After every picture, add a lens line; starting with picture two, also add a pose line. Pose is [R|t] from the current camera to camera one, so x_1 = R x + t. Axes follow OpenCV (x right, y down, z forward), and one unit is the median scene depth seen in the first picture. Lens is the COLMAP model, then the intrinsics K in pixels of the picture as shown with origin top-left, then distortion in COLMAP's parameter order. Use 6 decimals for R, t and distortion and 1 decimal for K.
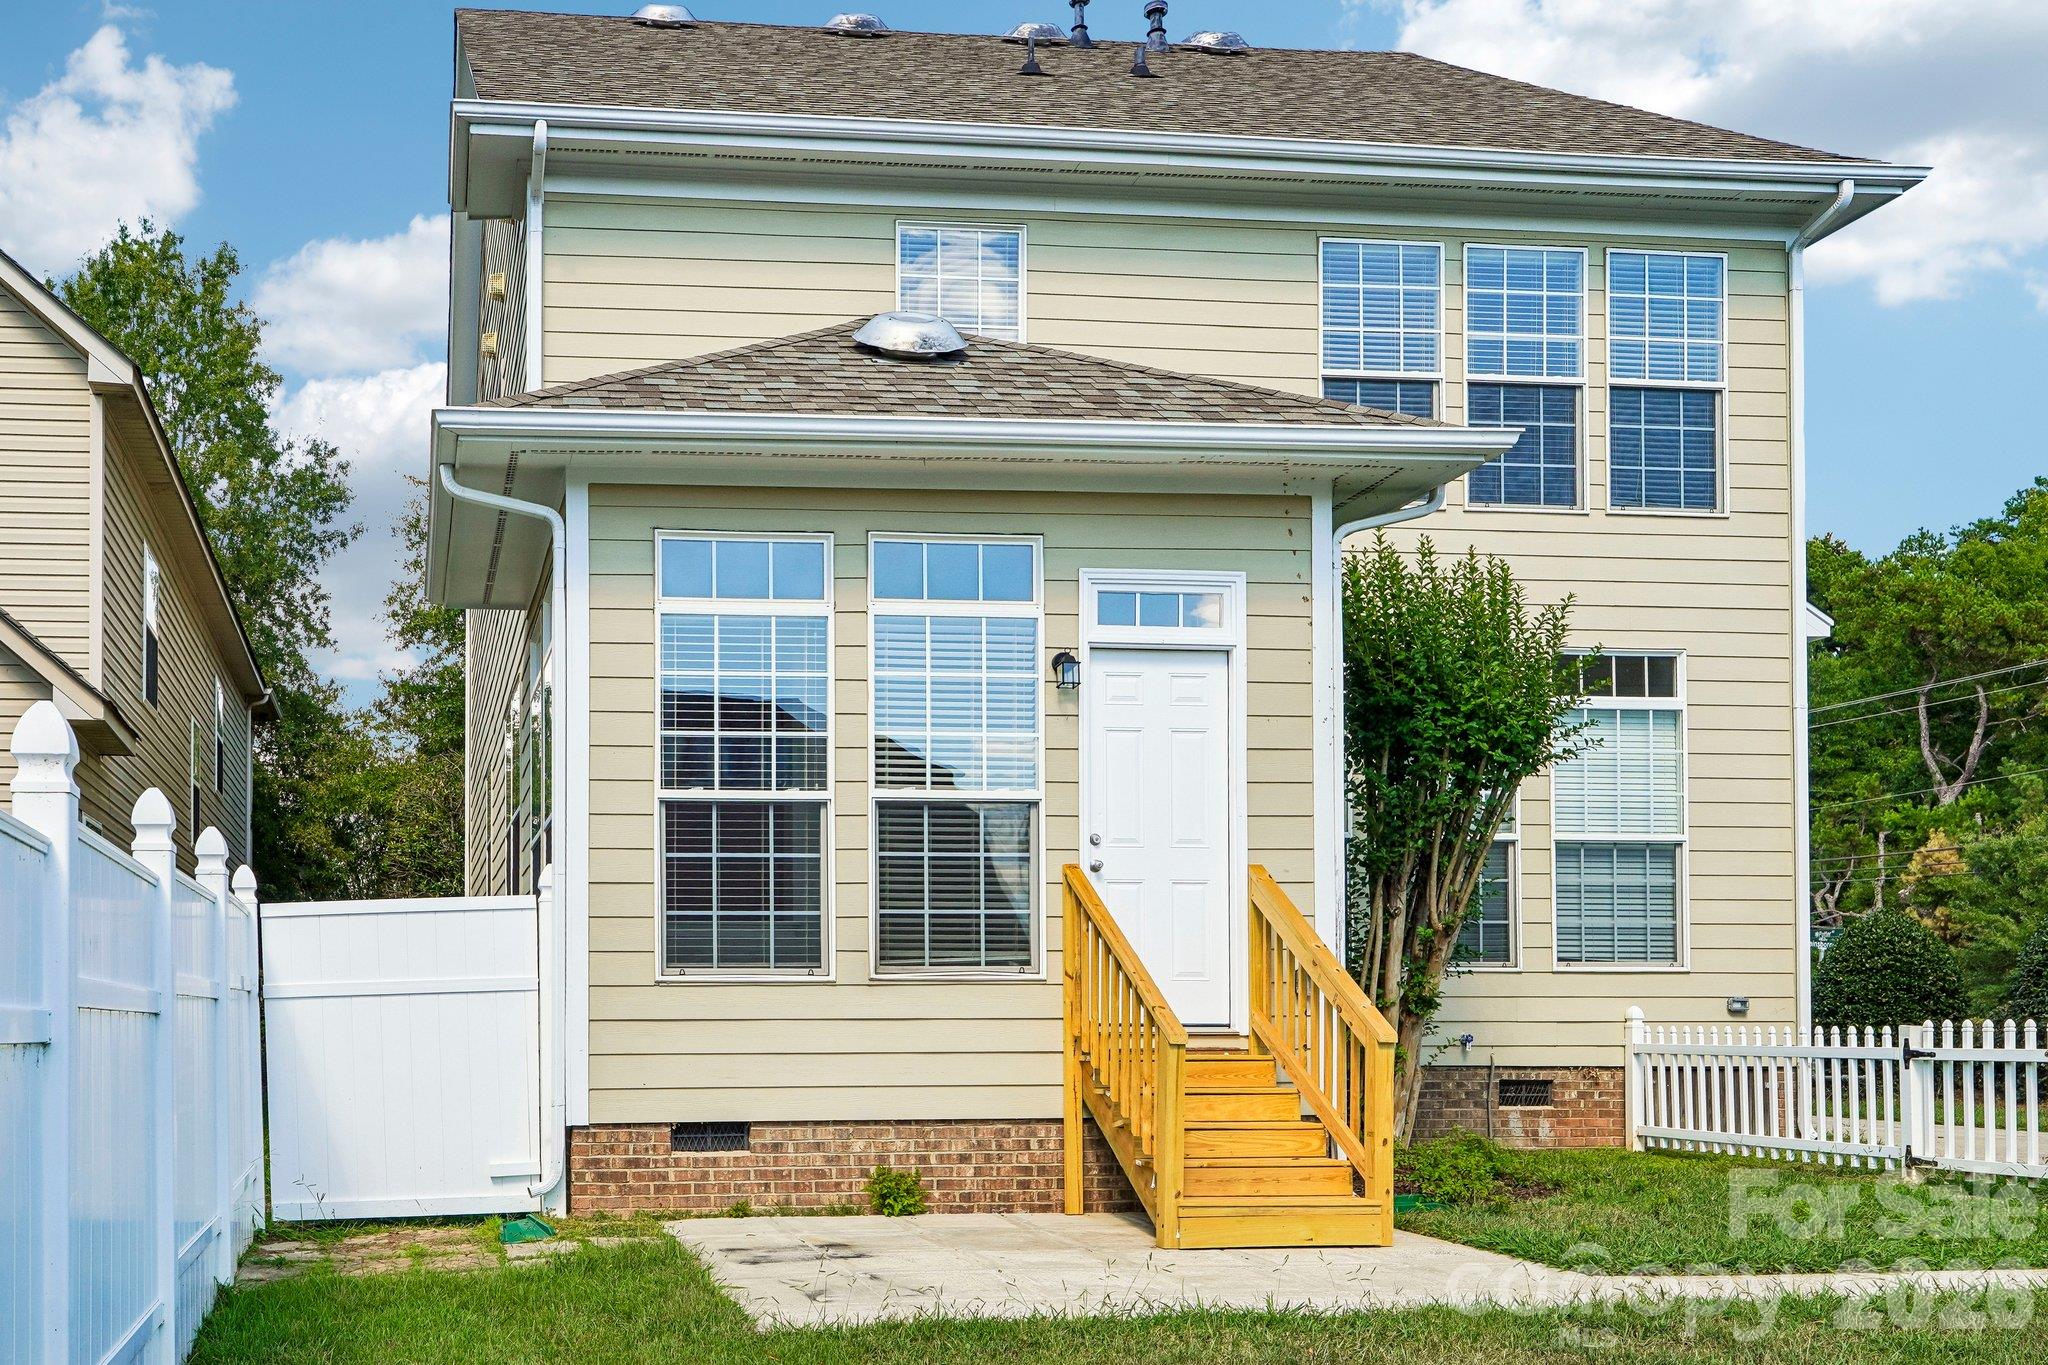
lens RADIAL K [[2000.8, 0, 1021.8], [0, 2000.8, 687.0], [0, 0, 1]] dist [0.002323, 0.000000]
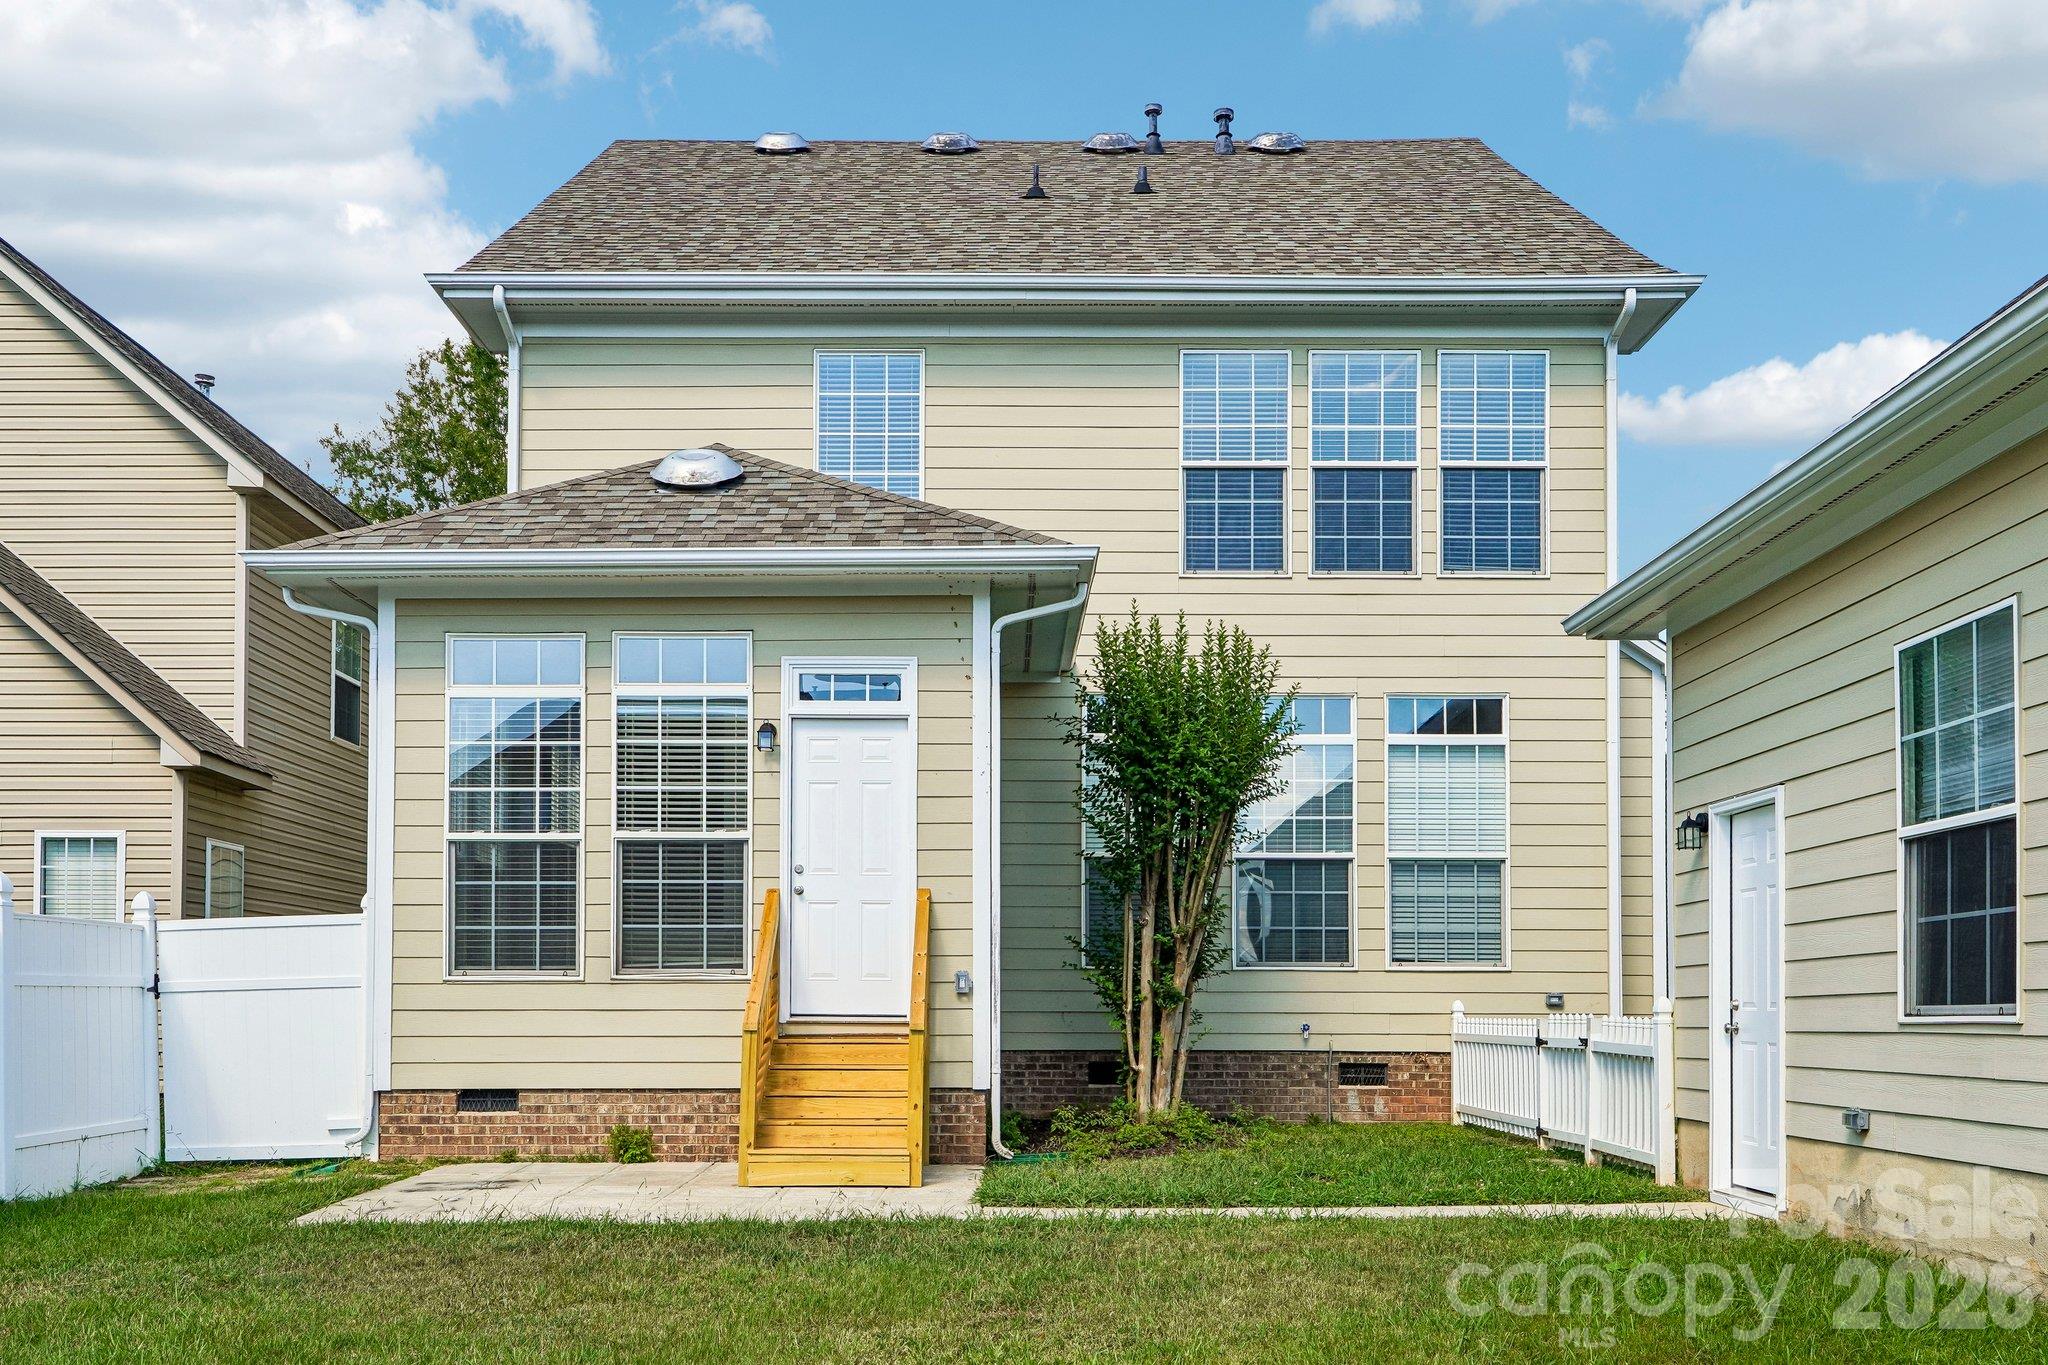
lens RADIAL K [[1792.9, 0, 1019.5], [0, 1792.9, 687.8], [0, 0, 1]] dist [0.010011, -0.012369]
pose [[0.995661, -0.011795, -0.092309, 0.206868], [0.010719, 0.999869, -0.012142, -0.017284], [0.092440, 0.011099, 0.995656, -0.090432]]
